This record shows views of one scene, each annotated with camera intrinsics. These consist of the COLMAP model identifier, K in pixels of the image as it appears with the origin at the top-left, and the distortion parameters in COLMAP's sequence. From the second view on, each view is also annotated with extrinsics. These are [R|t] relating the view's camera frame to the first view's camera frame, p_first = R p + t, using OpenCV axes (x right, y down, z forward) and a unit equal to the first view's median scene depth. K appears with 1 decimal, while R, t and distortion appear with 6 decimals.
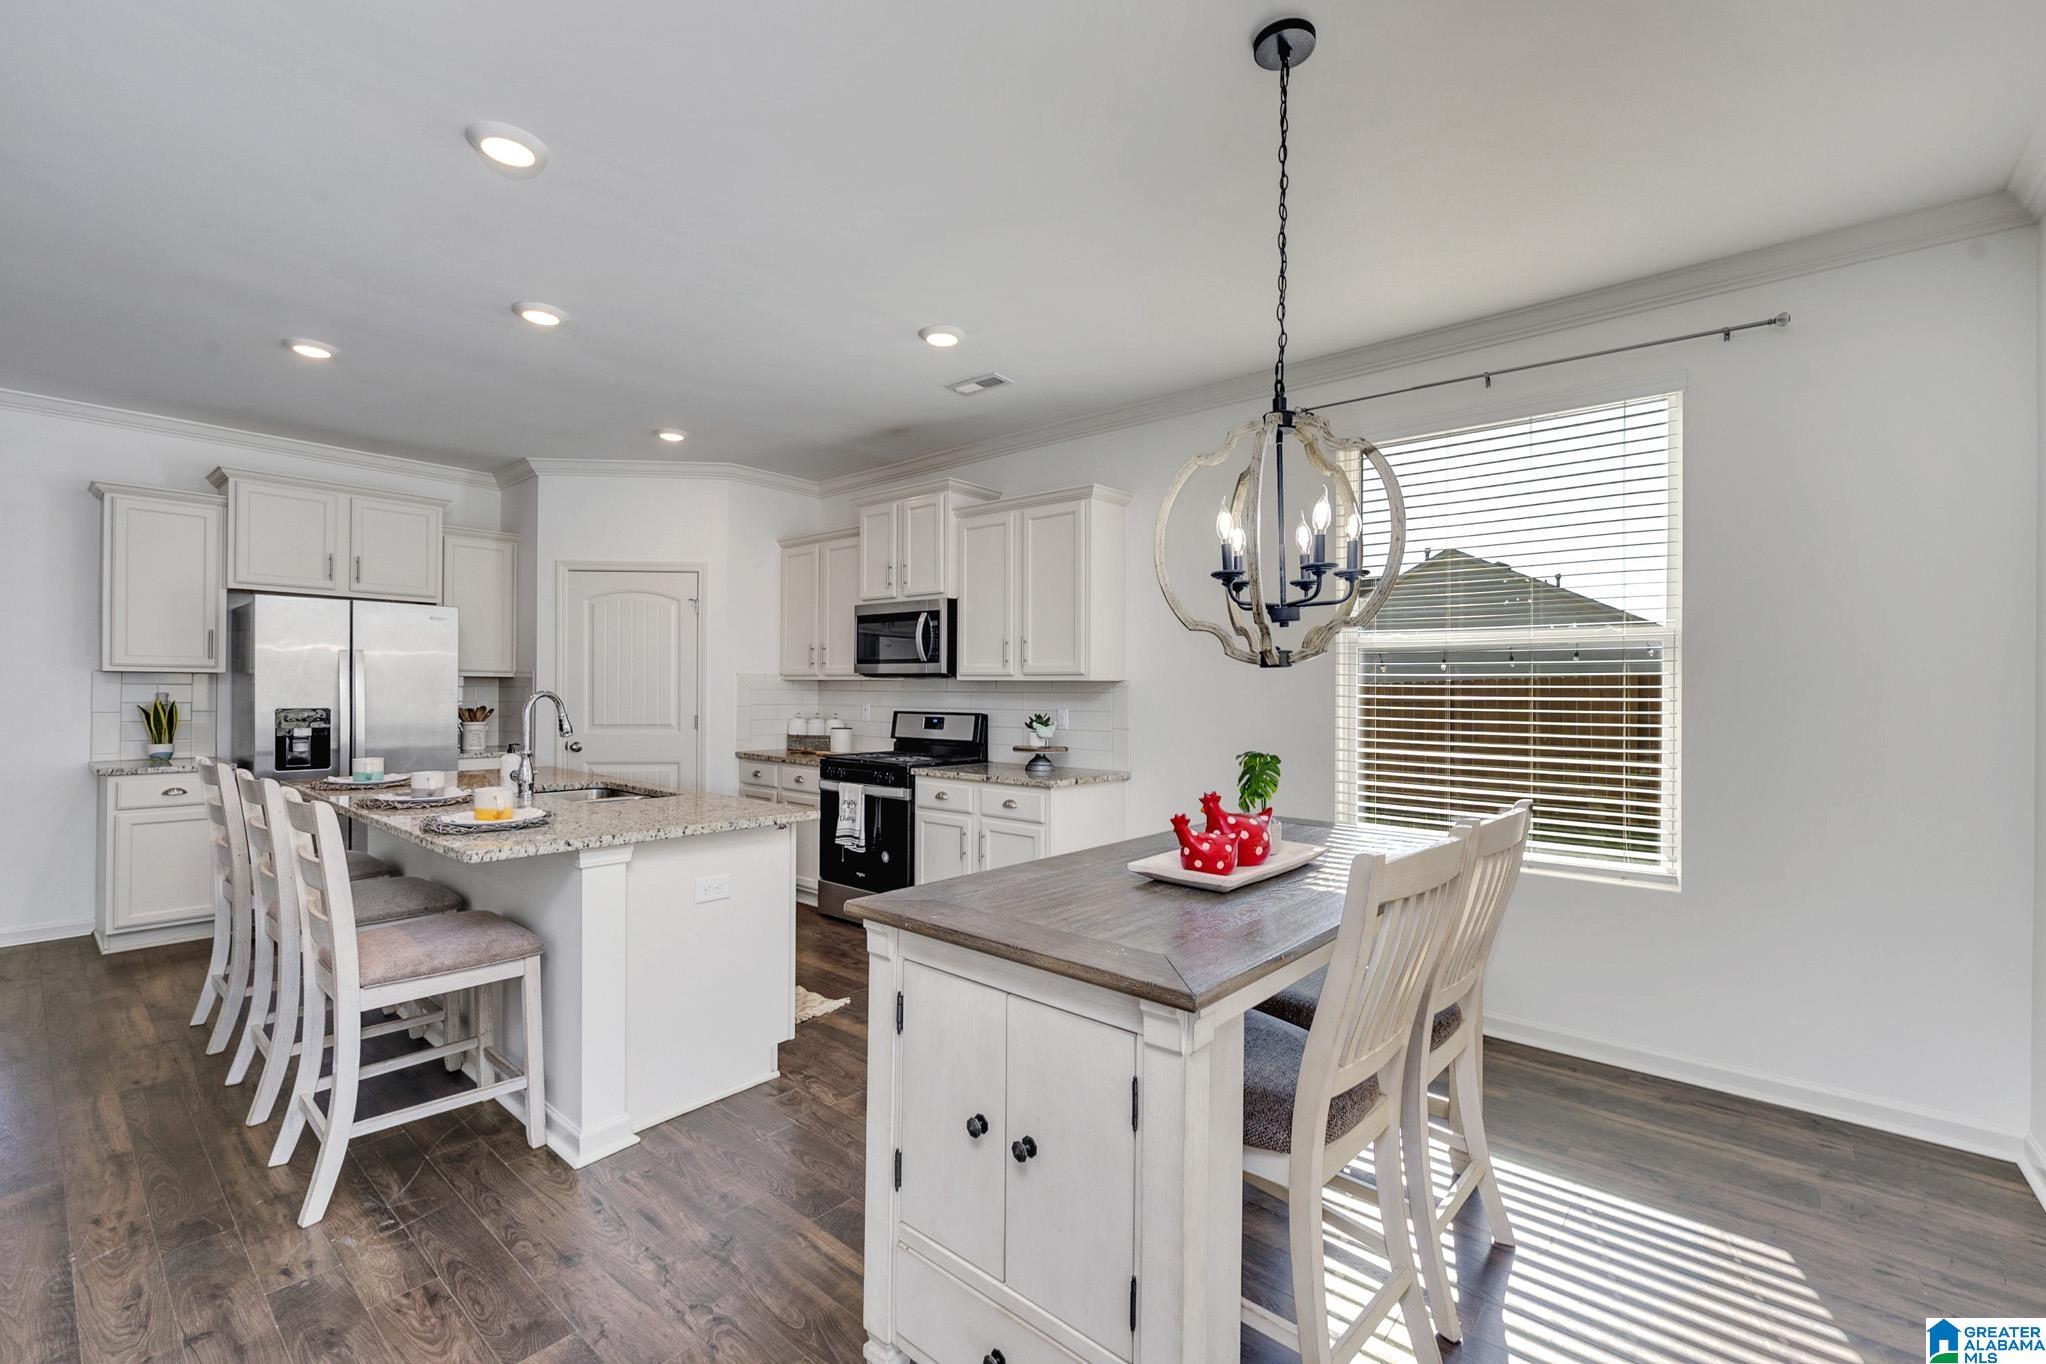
lens RADIAL K [[870.1, 0, 1013.4], [0, 870.1, 687.3], [0, 0, 1]] dist [-0.000631, 0.000347]
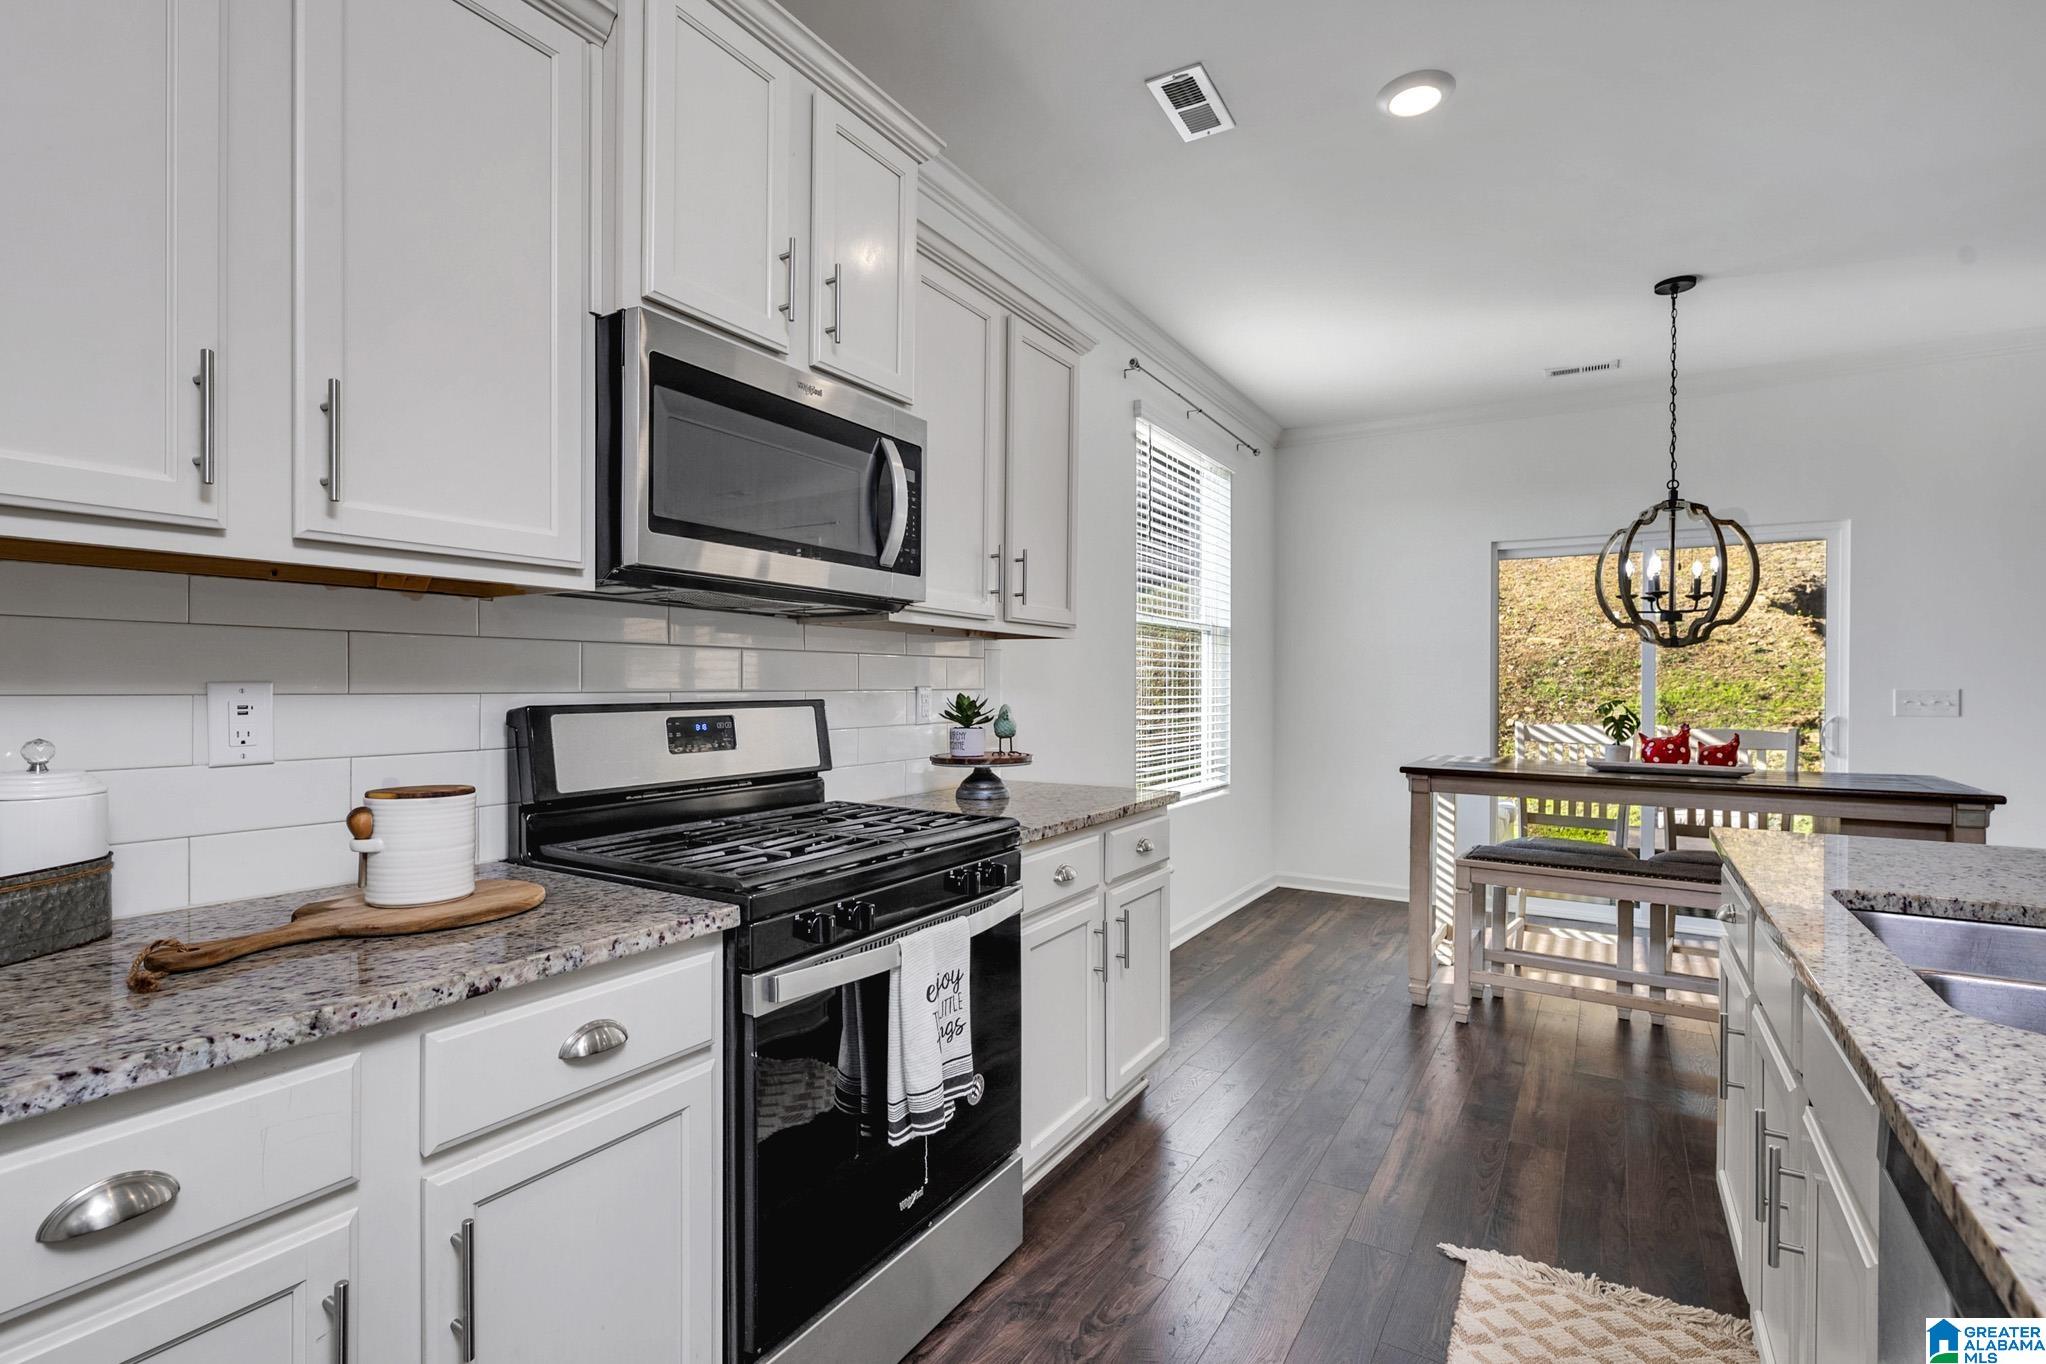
lens RADIAL K [[950.2, 0, 1016.9], [0, 950.2, 685.6], [0, 0, 1]] dist [-0.000753, -0.000267]
pose [[-0.154278, -0.011310, 0.987963, -0.554307], [-0.009194, 0.999908, 0.010011, 0.019240], [-0.987985, -0.007539, -0.154368, 1.056588]]
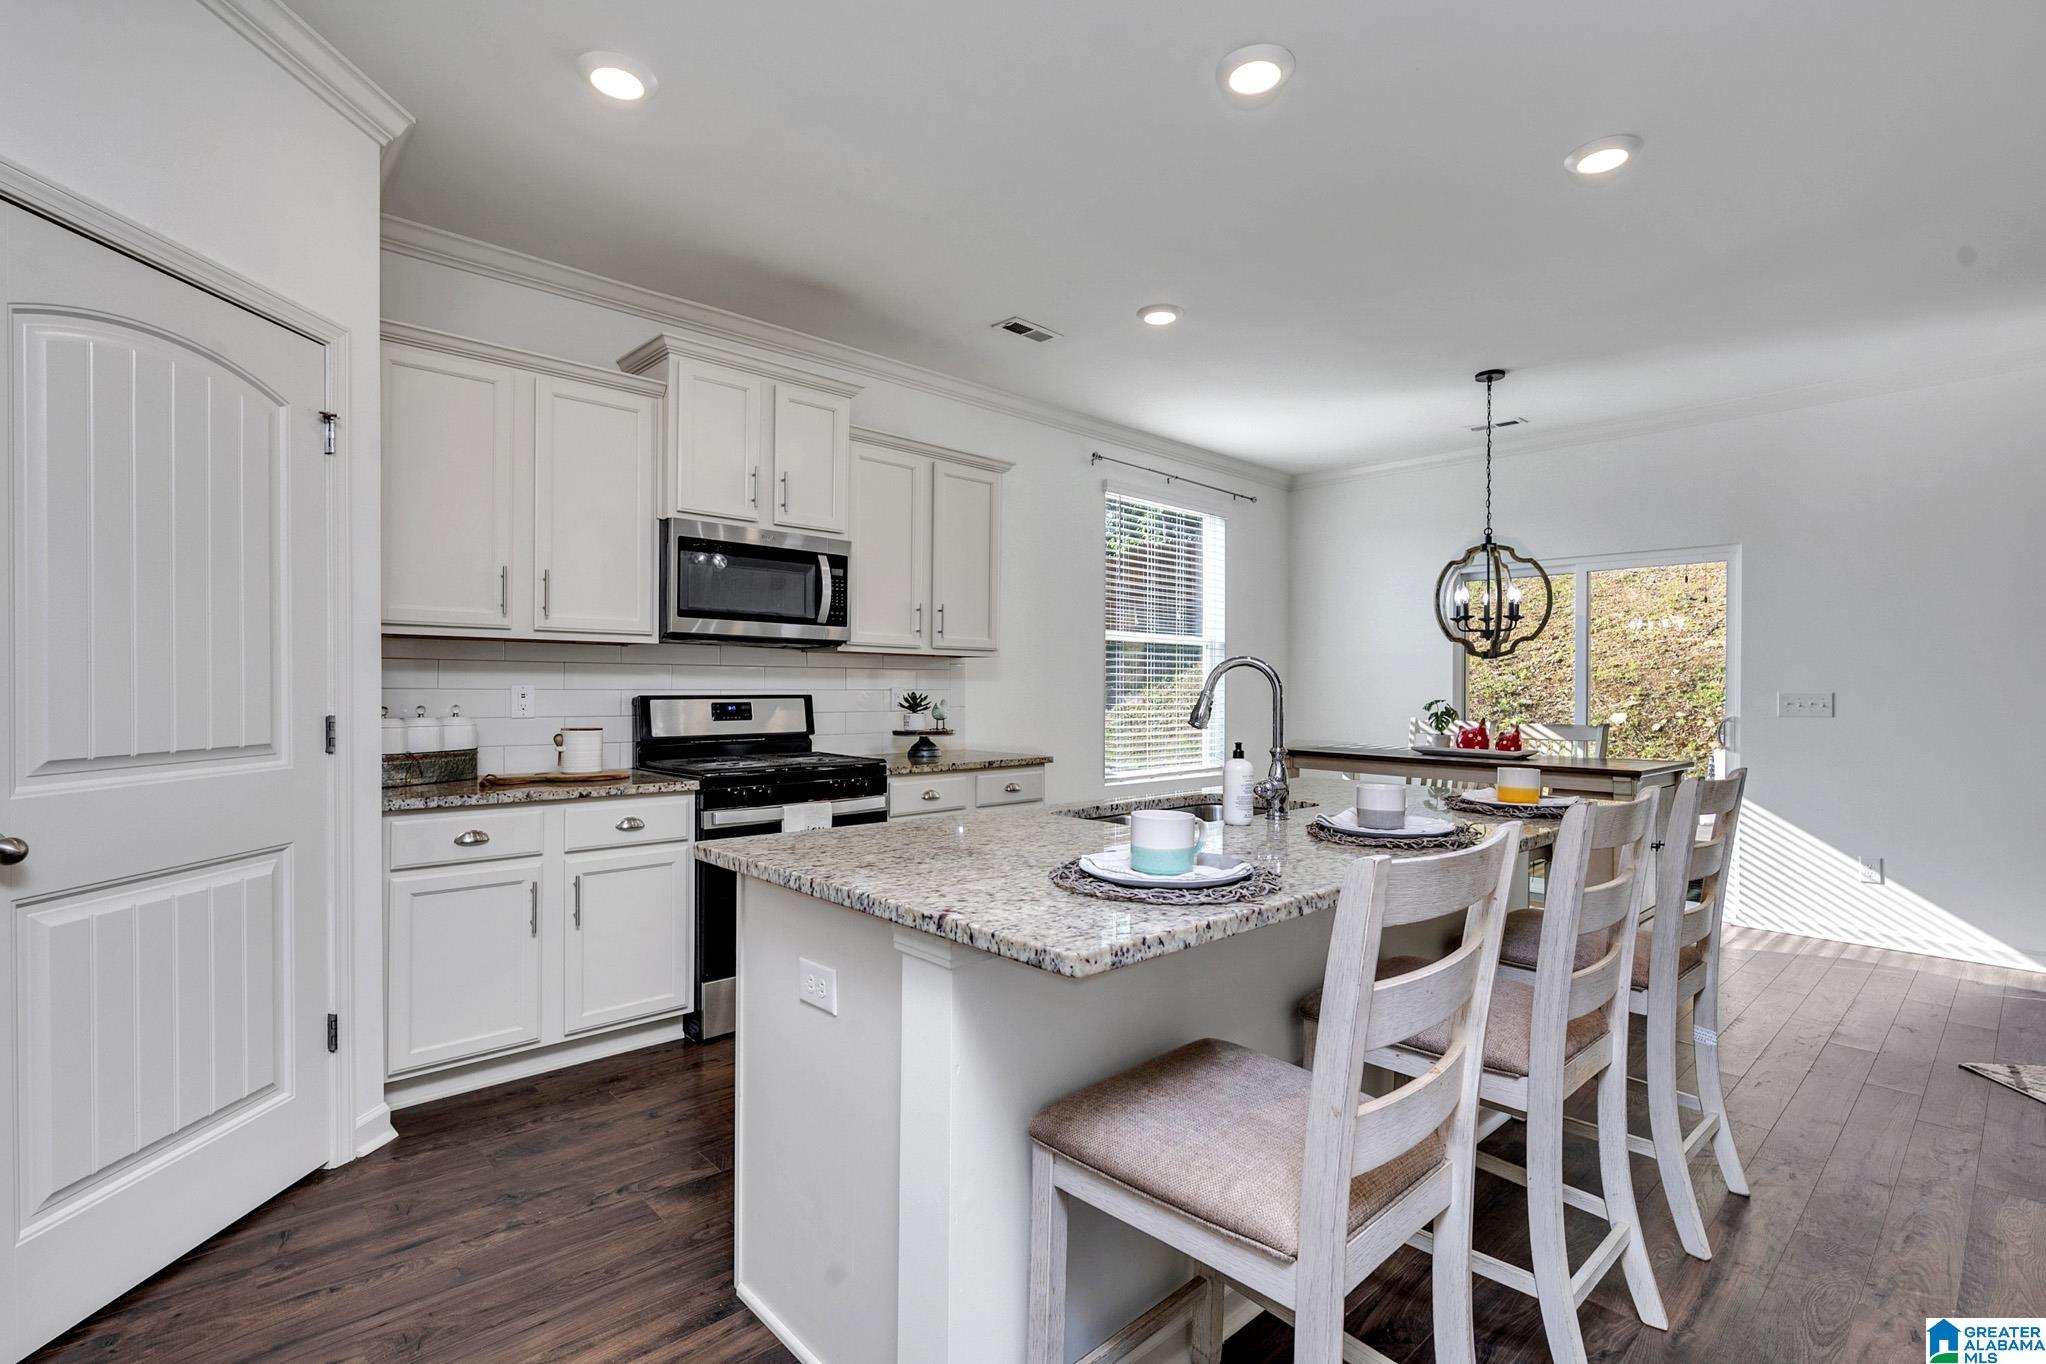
lens RADIAL K [[950.2, 0, 1016.9], [0, 950.2, 685.6], [0, 0, 1]] dist [-0.000753, -0.000267]
pose [[0.112831, -0.007433, 0.993586, -0.912137], [-0.009146, 0.999922, 0.008519, 0.014731], [-0.993572, -0.010049, 0.112755, 0.785823]]
